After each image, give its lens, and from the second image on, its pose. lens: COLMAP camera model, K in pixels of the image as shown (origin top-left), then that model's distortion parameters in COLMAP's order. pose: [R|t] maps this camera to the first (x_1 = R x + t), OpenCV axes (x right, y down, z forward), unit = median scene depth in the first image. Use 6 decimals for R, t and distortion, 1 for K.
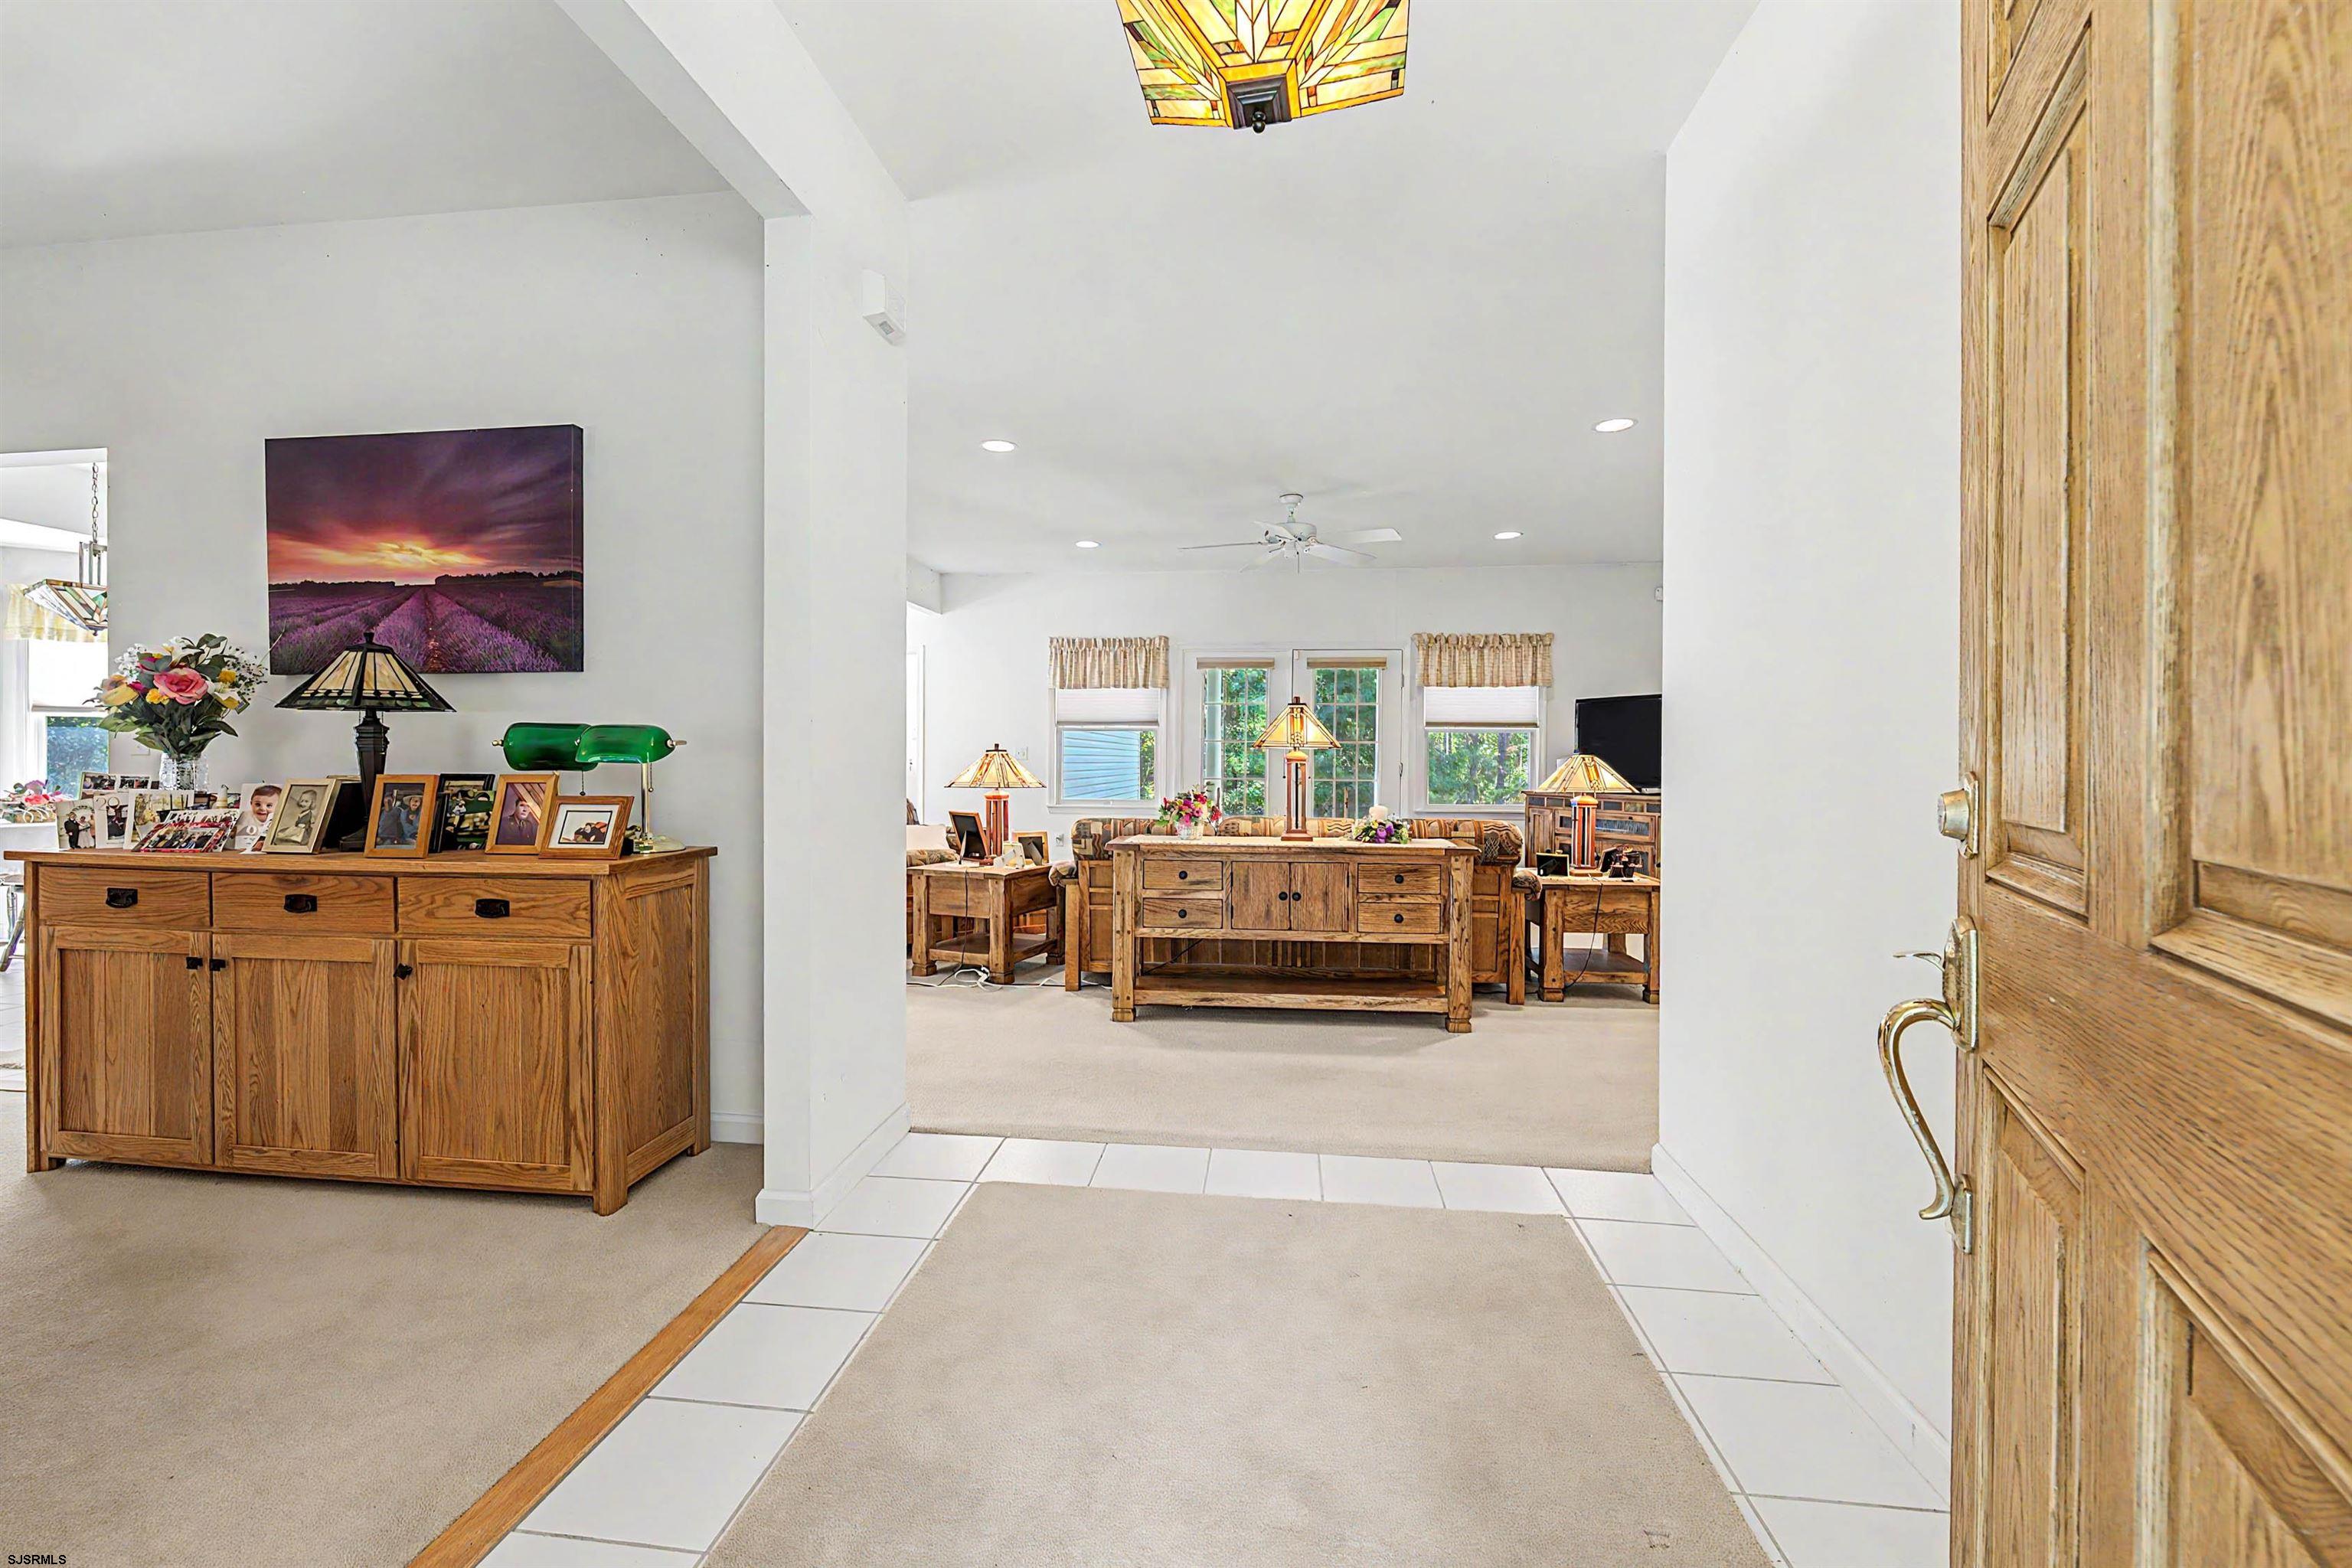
lens RADIAL K [[977.0, 0, 1168.6], [0, 977.0, 771.0], [0, 0, 1]] dist [-0.002157, -0.000623]
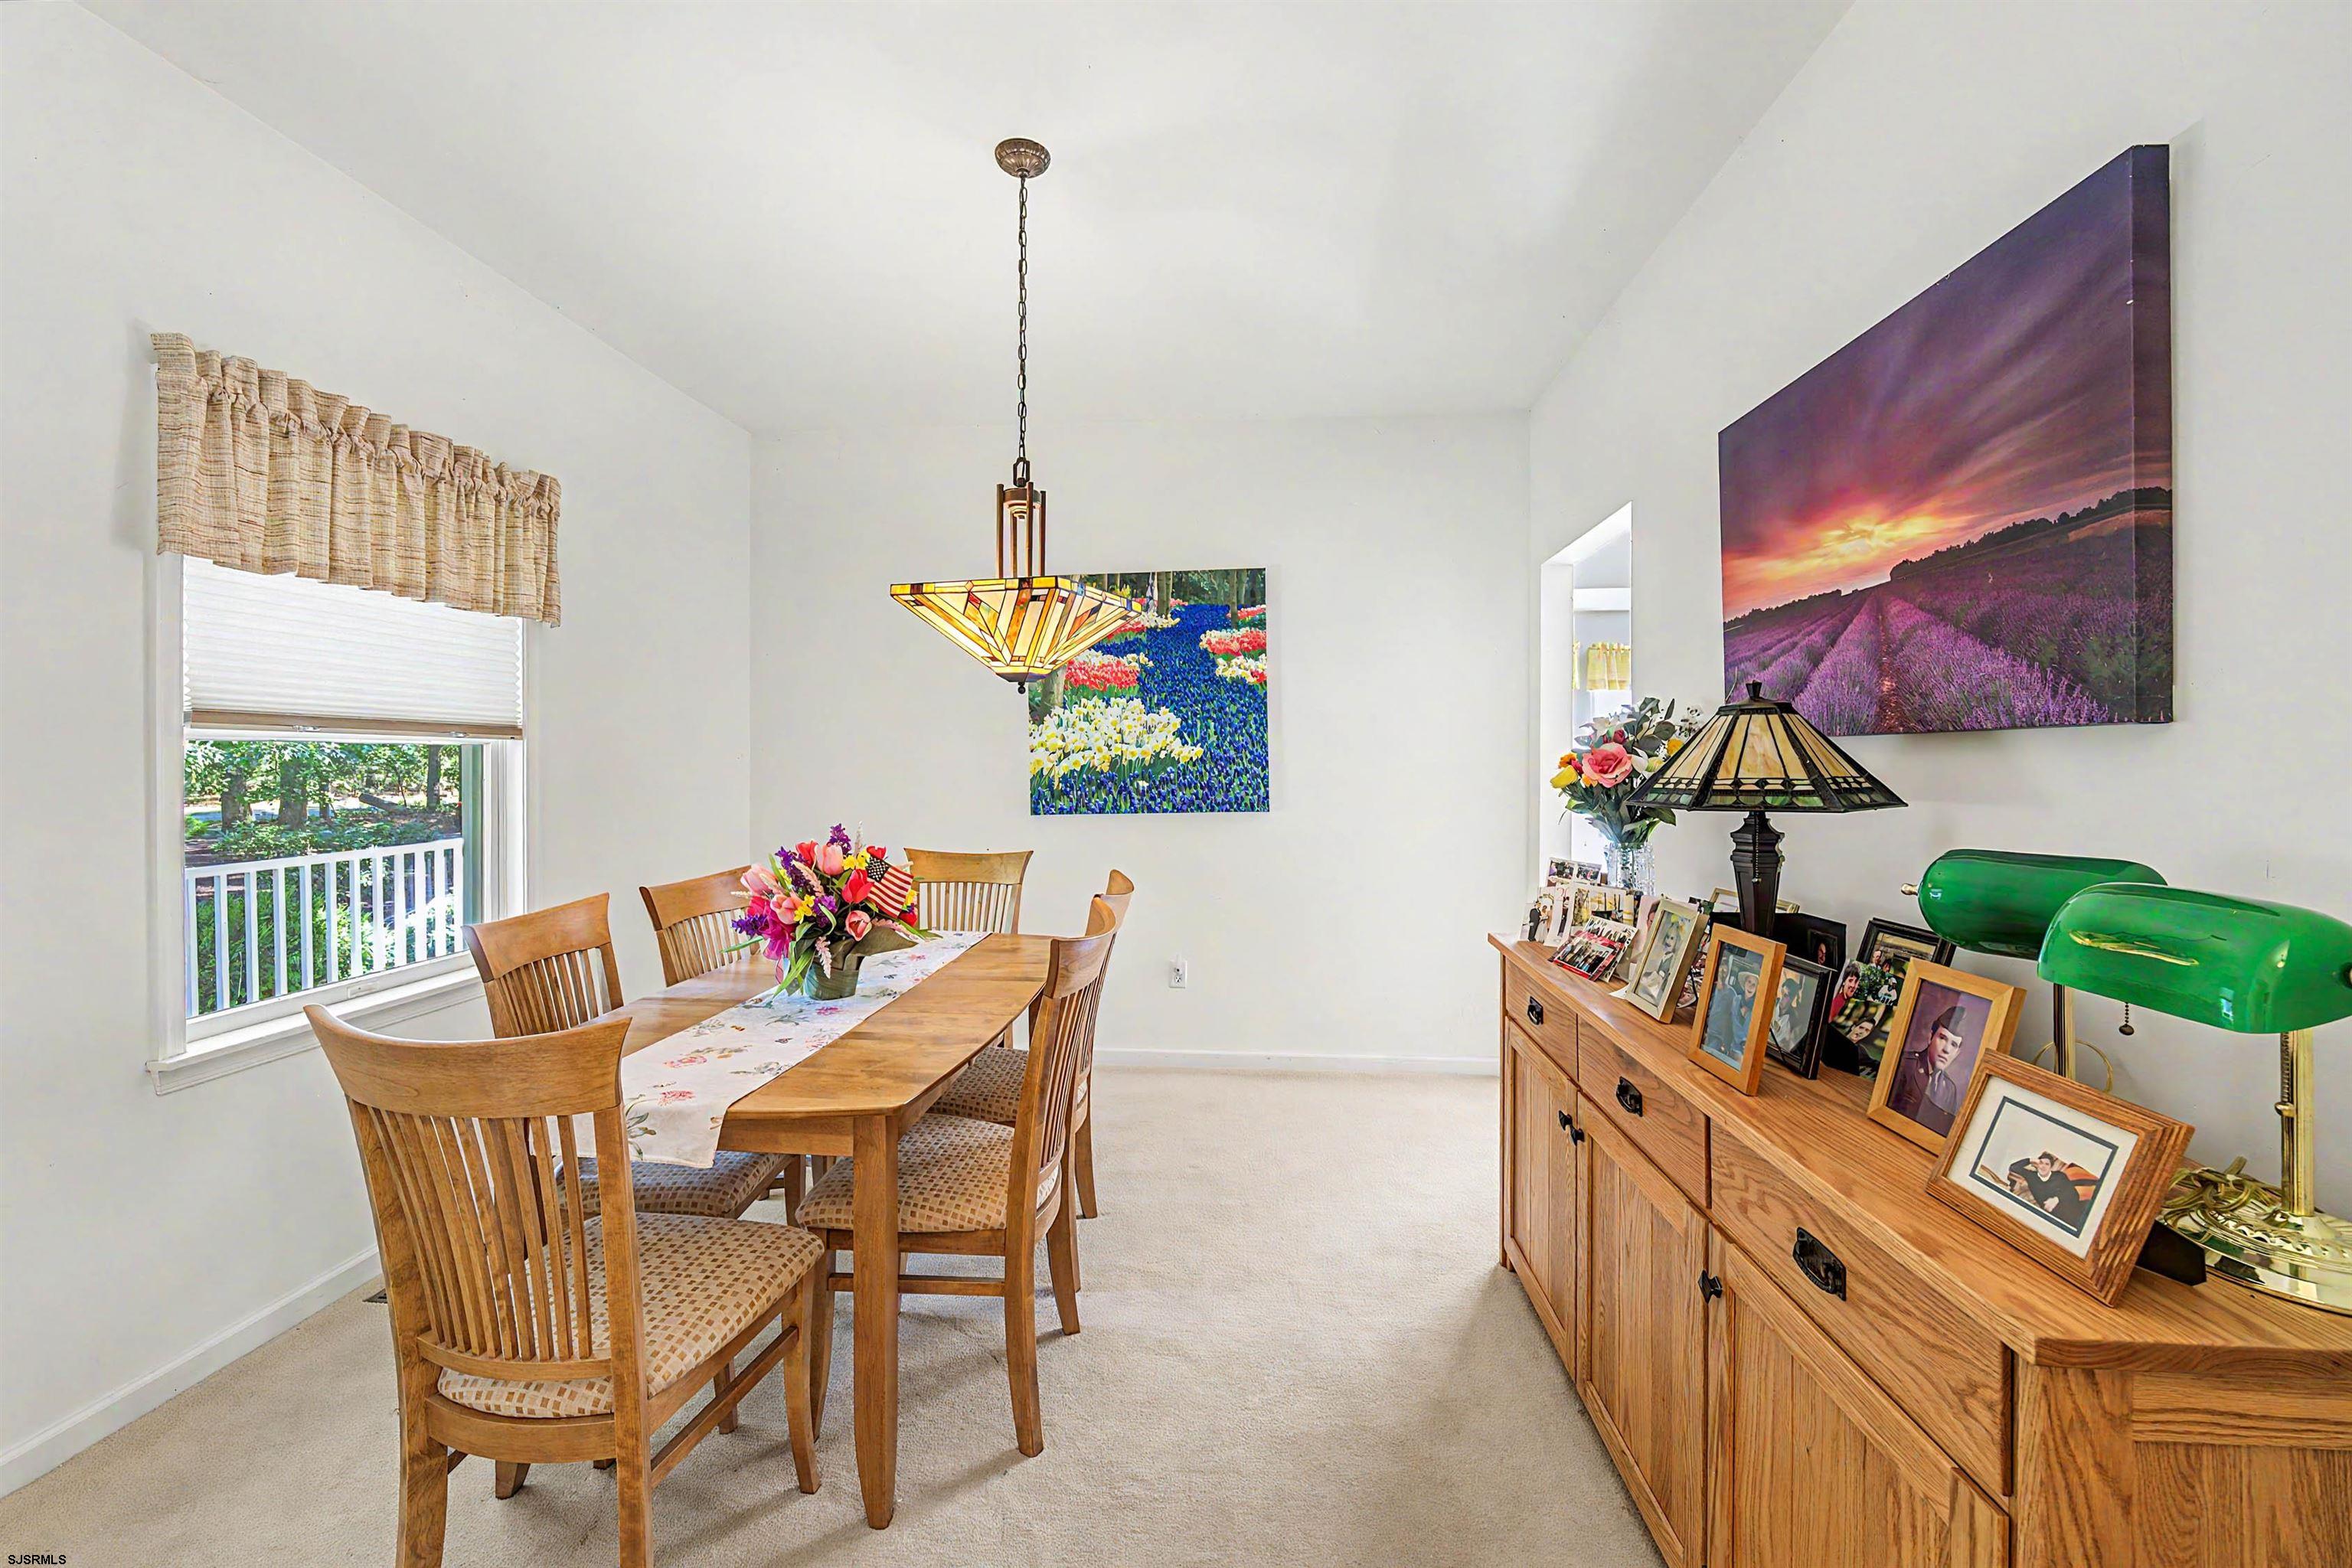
lens RADIAL K [[944.8, 0, 1168.1], [0, 944.8, 761.5], [0, 0, 1]] dist [0.000579, -0.000108]
pose [[0.037176, 0.001147, -0.999308, -0.213196], [-0.015843, 0.999874, 0.000558, -0.079751], [0.999183, 0.015811, 0.037190, 0.562980]]
